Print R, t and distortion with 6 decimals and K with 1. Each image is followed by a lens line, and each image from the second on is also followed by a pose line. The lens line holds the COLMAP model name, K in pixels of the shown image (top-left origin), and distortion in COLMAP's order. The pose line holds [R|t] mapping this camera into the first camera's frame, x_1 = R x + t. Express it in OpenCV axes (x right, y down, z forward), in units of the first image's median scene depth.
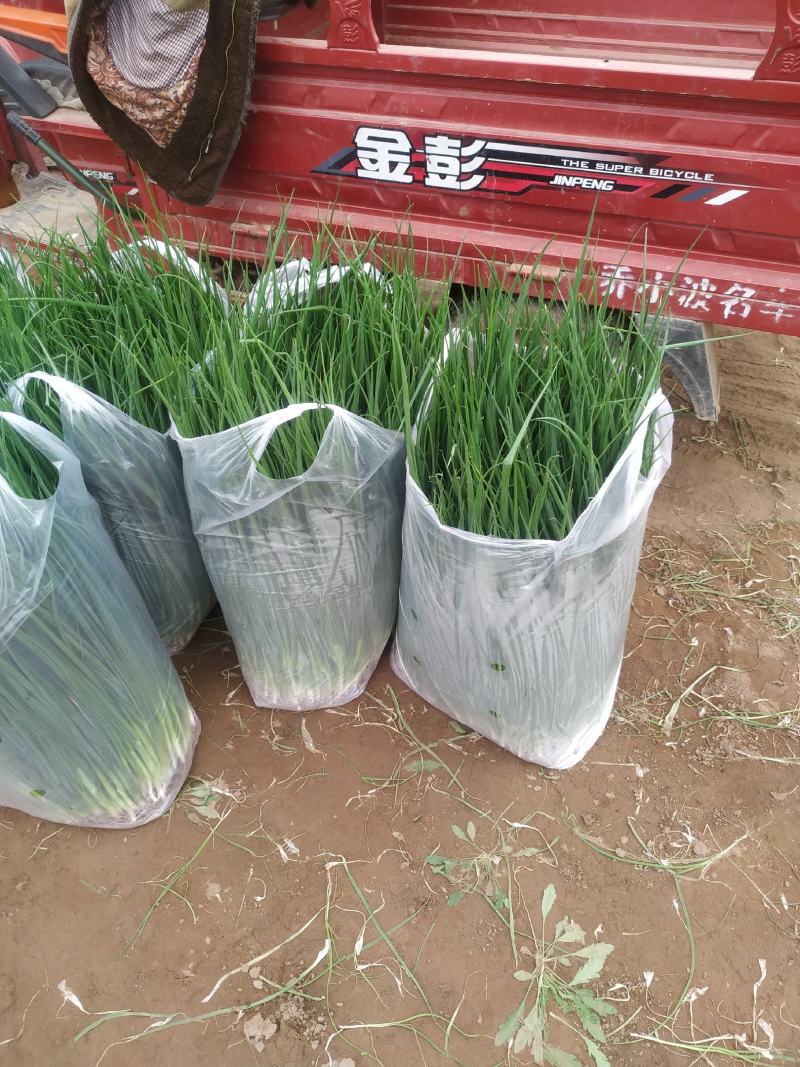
lens RADIAL K [[799.5, 0, 400.0], [0, 799.5, 533.5], [0, 0, 1]] dist [0.057054, -0.084008]
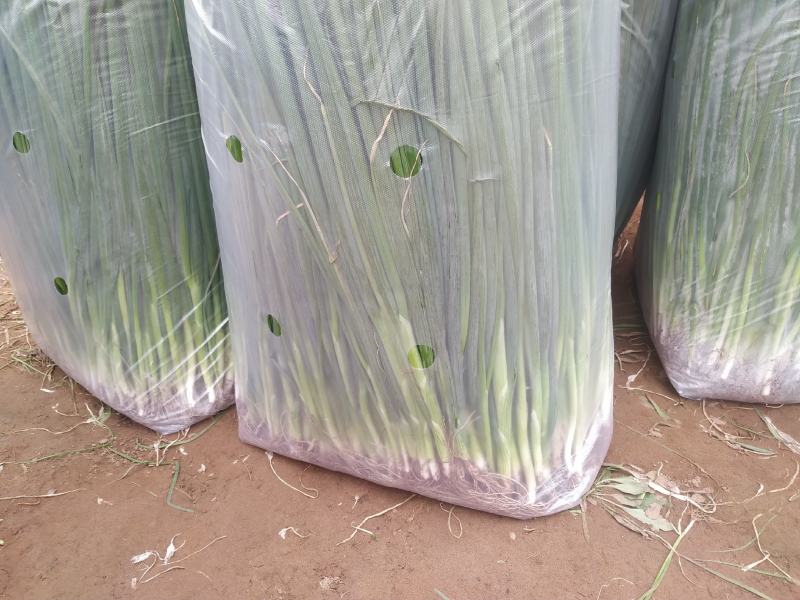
lens RADIAL K [[620.7, 0, 400.0], [0, 620.7, 300.0], [0, 0, 1]] dist [0.001757, -0.007269]
pose [[0.978950, 0.063439, -0.193993, -0.350875], [-0.124954, 0.937811, -0.323877, 0.383143], [0.161382, 0.341299, 0.925997, 0.552962]]
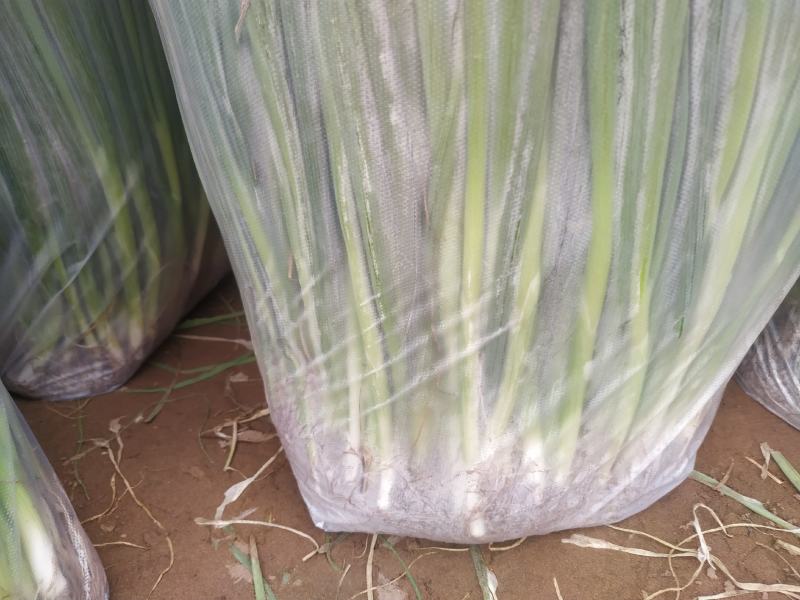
lens RADIAL K [[595.4, 0, 400.0], [0, 595.4, 300.0], [0, 0, 1]] dist [0.055936, -0.248102]
pose [[0.997960, -0.033260, -0.054496, -0.154767], [0.019543, 0.971753, -0.235189, 0.214524], [0.060779, 0.233644, 0.970421, 0.892180]]
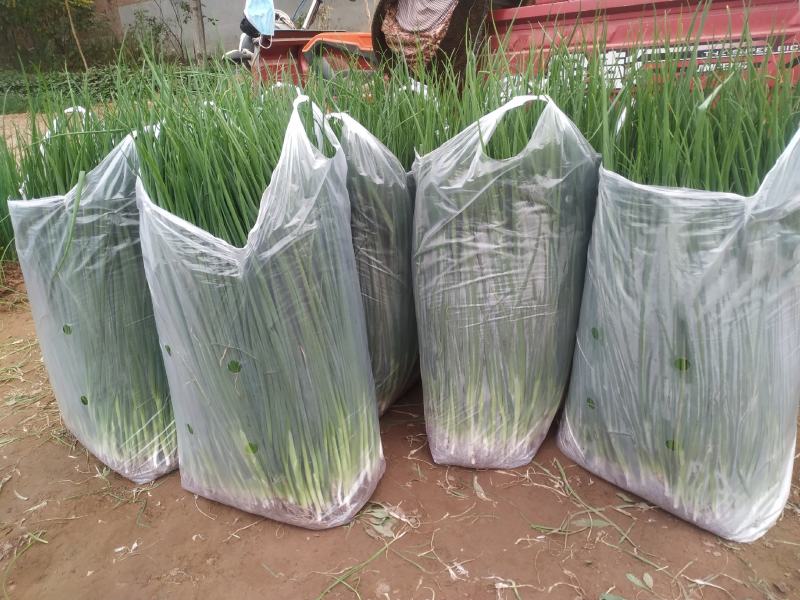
lens RADIAL K [[599.4, 0, 405.9], [0, 599.4, 301.8], [0, 0, 1]] dist [0.057054, -0.084008]
pose [[0.977317, 0.052941, -0.205060, -0.065298], [-0.132409, 0.908423, -0.396530, 0.403299], [0.165288, 0.414687, 0.894826, 0.171211]]
